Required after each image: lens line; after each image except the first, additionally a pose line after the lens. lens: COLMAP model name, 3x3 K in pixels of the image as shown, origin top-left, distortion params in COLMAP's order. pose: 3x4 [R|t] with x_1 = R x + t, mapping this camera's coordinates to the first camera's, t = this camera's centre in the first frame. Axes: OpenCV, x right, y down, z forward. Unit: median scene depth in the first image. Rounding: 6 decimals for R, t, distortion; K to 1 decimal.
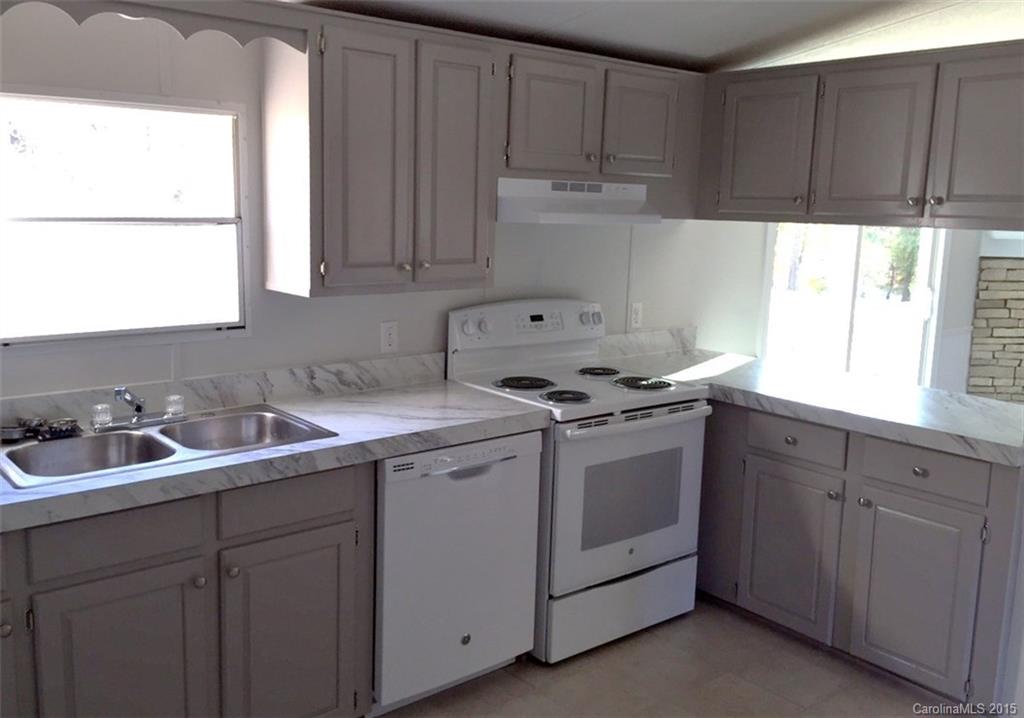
lens RADIAL K [[925.9, 0, 556.0], [0, 925.9, 362.6], [0, 0, 1]] dist [0.056473, 0.006158]
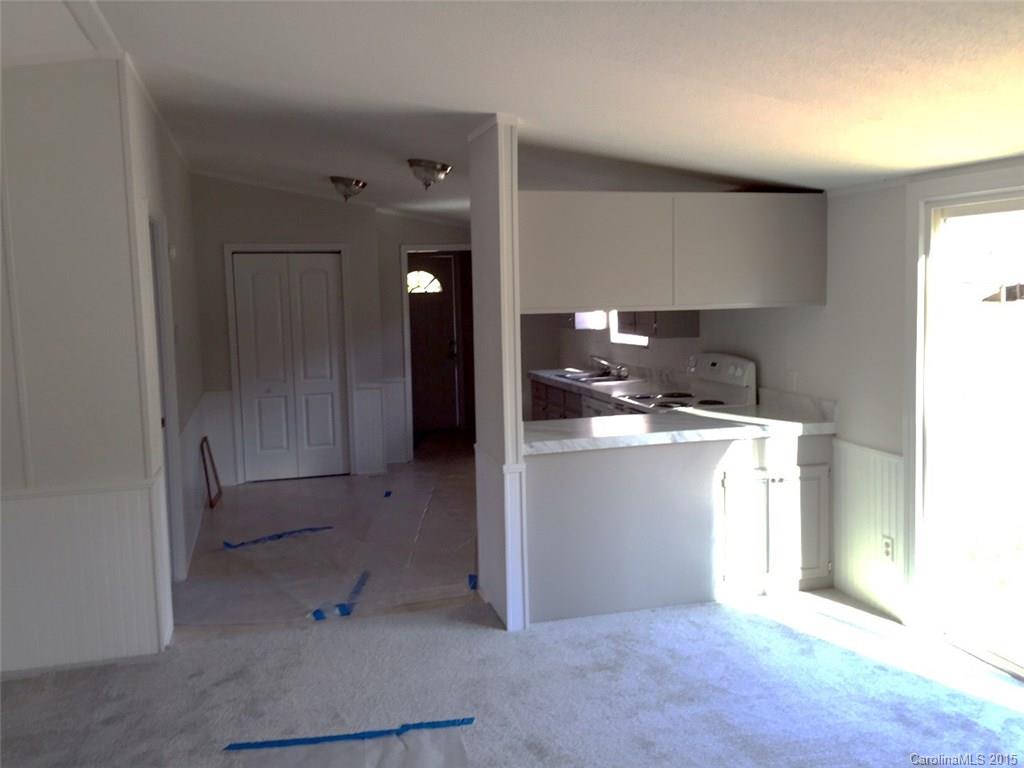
lens RADIAL K [[881.8, 0, 512.0], [0, 881.8, 384.0], [0, 0, 1]] dist [0.119077, -0.170532]
pose [[-0.416489, 0.081075, -0.905519, 1.572387], [-0.148932, 0.976476, 0.155928, -0.208217], [0.896859, 0.199803, -0.394617, 1.328150]]
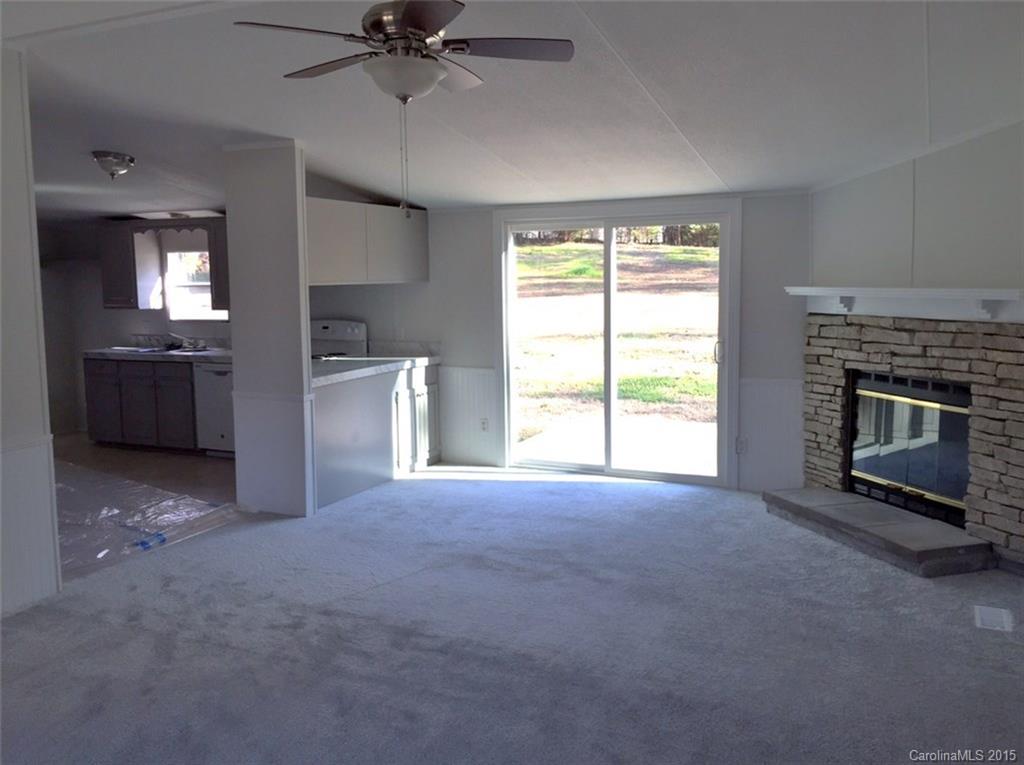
lens RADIAL K [[881.8, 0, 512.0], [0, 881.8, 382.5], [0, 0, 1]] dist [0.119077, -0.170532]
pose [[0.406809, 0.081192, -0.909898, 2.148990], [-0.133277, 0.990660, 0.028811, -0.039267], [0.903739, 0.109548, 0.413830, 0.547965]]
